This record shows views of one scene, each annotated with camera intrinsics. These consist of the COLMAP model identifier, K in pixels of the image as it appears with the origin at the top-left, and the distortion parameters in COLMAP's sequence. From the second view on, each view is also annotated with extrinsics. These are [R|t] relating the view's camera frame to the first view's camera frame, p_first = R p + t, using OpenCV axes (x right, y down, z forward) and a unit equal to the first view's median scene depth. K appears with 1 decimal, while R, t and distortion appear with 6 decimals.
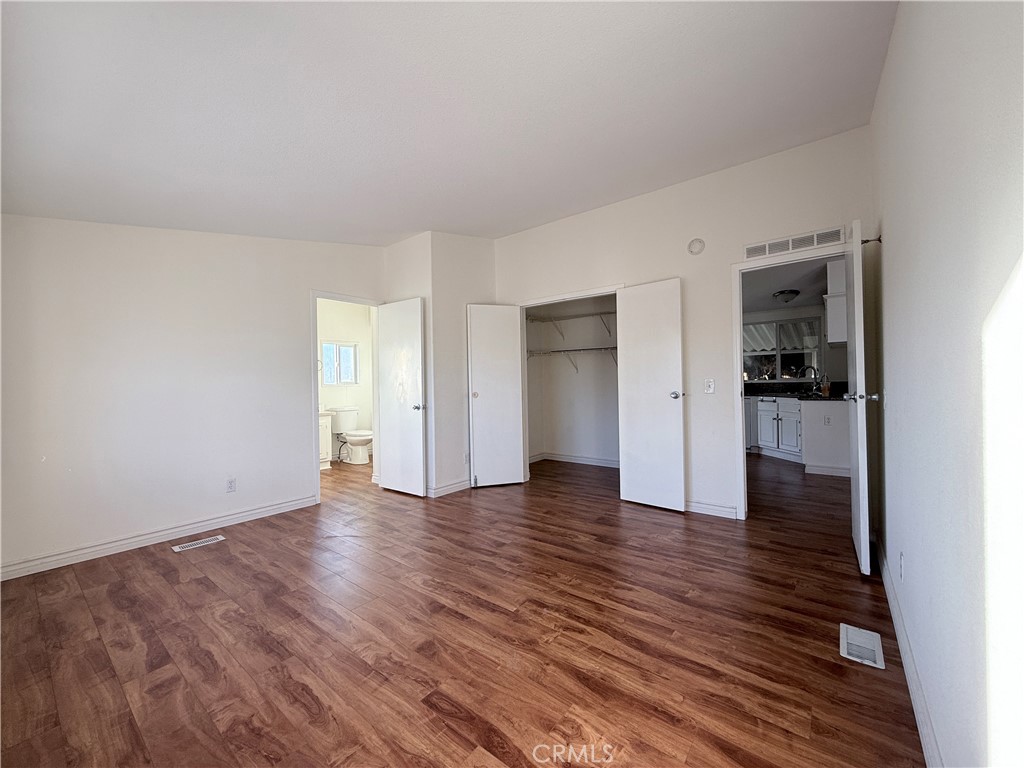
lens RADIAL K [[408.1, 0, 512.5], [0, 408.1, 386.3], [0, 0, 1]] dist [0.001206, 0.000312]
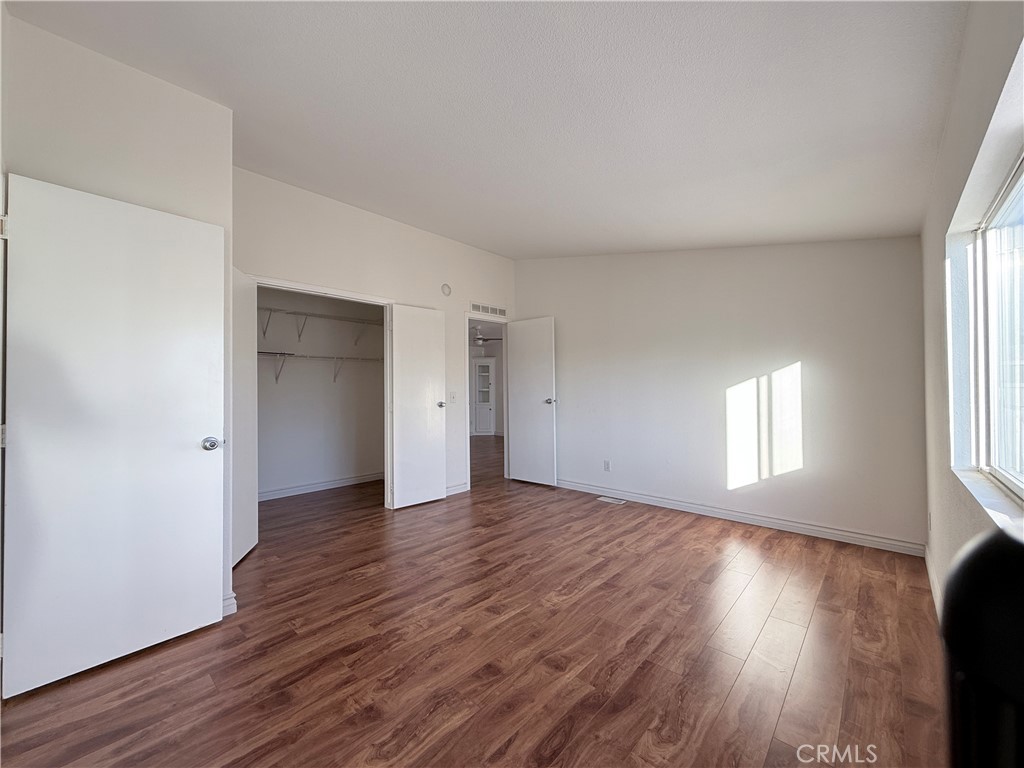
lens RADIAL K [[408.1, 0, 512.5], [0, 408.1, 382.2], [0, 0, 1]] dist [0.001206, 0.000312]
pose [[0.065895, 0.033844, 0.997252, -1.184478], [0.013532, 0.999302, -0.034808, 0.000558], [-0.997735, 0.015789, 0.065391, 1.017495]]
